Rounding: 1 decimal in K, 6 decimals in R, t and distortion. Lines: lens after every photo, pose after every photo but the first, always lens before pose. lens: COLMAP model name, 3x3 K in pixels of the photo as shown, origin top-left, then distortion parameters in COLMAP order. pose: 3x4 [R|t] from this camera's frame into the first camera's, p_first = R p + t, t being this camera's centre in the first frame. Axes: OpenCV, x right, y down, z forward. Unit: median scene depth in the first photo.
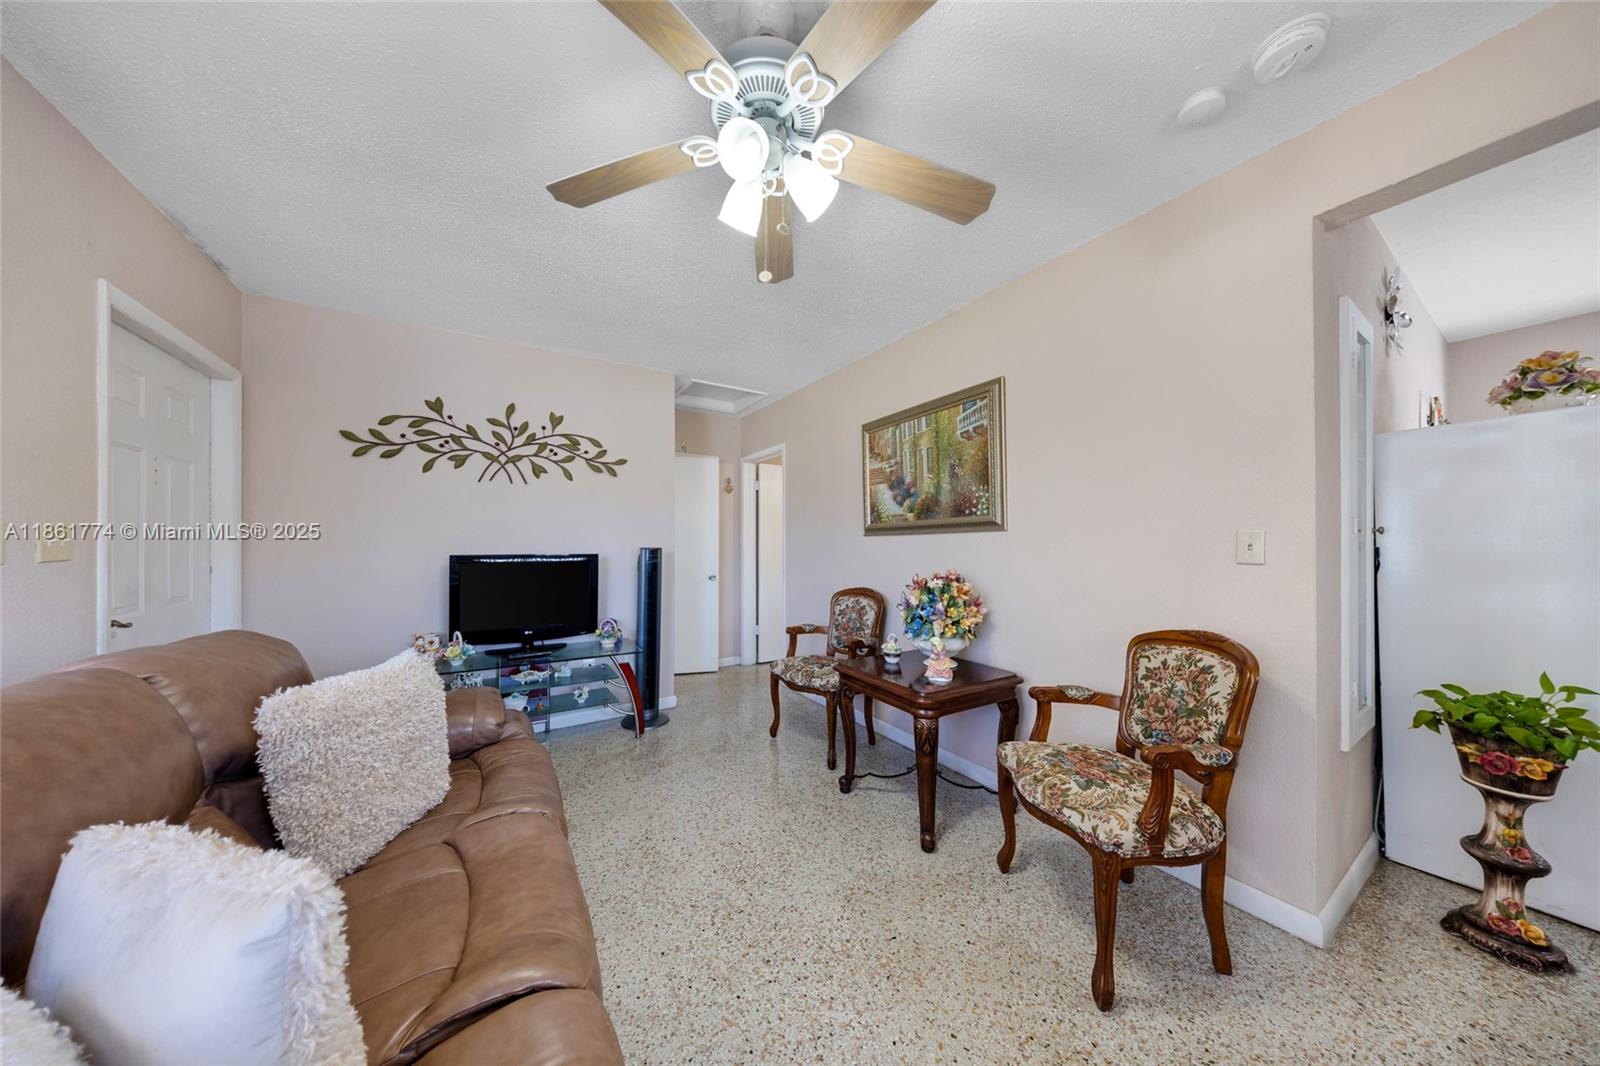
lens RADIAL K [[495.7, 0, 800.0], [0, 495.7, 533.0], [0, 0, 1]] dist [0.000046, 0.000000]
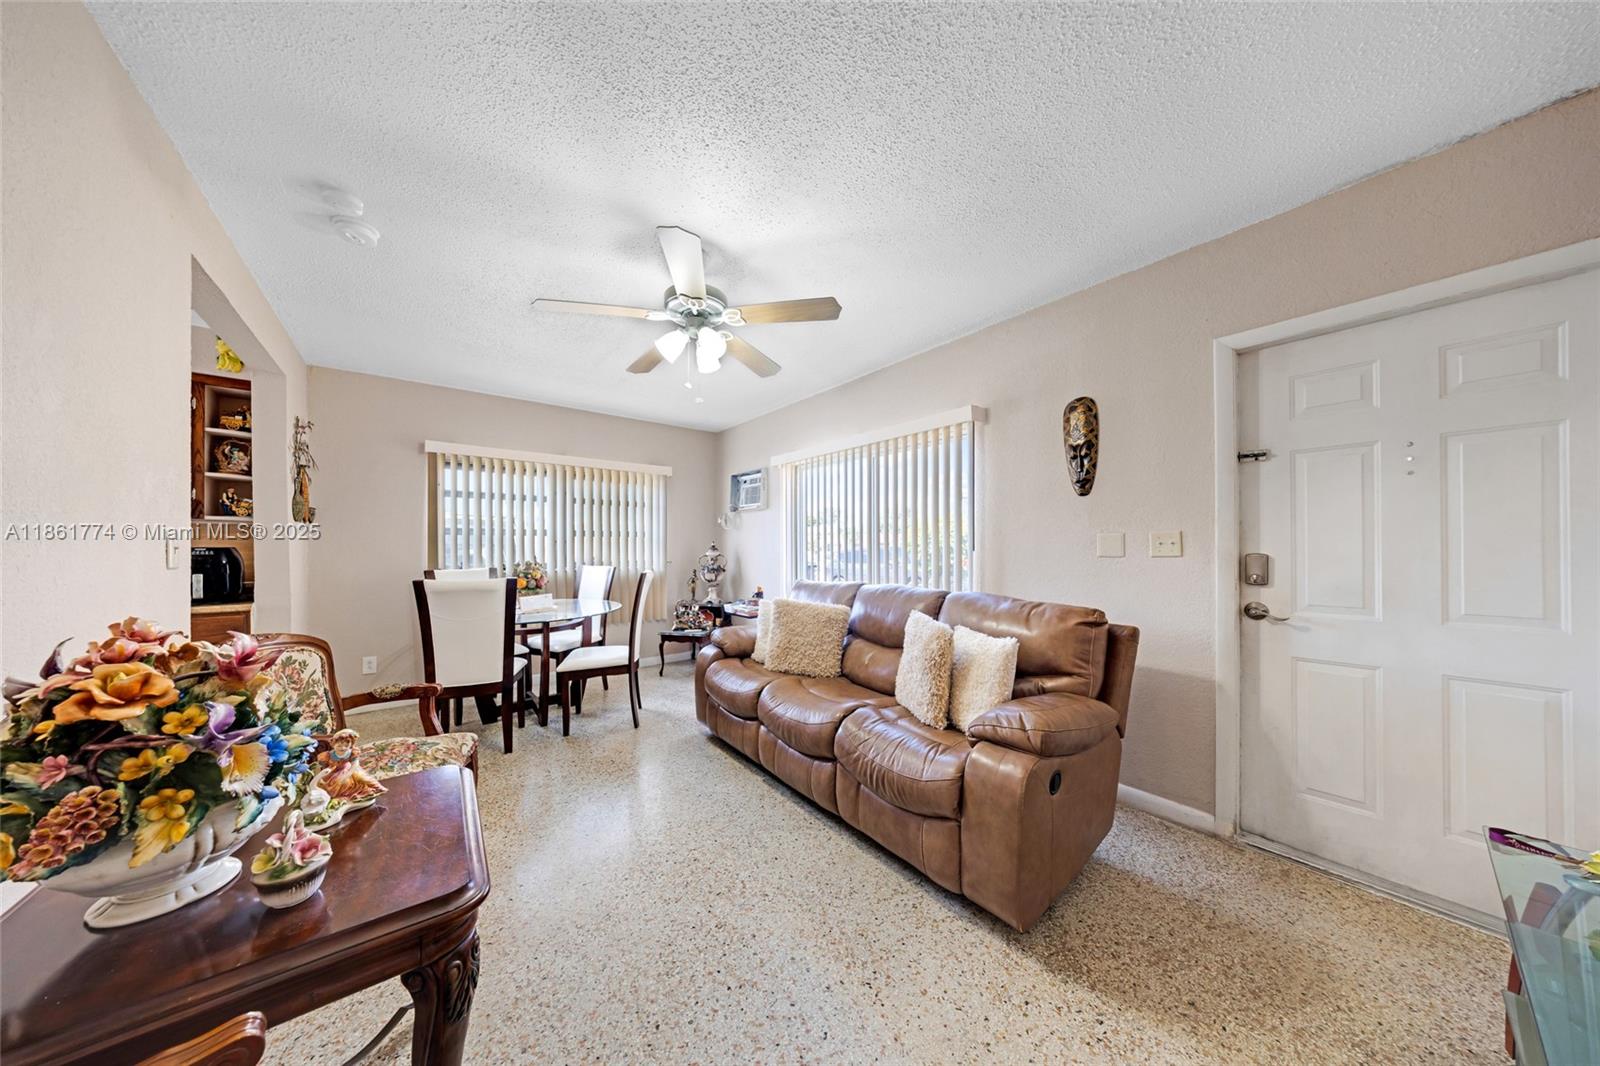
lens RADIAL K [[465.1, 0, 780.2], [0, 465.1, 533.6], [0, 0, 1]] dist [0.000997, 0.000015]
pose [[-0.997356, 0.001478, -0.072660, -0.115005], [0.005241, 0.998653, -0.051628, 0.032650], [0.072486, -0.051872, -0.996020, 1.308284]]
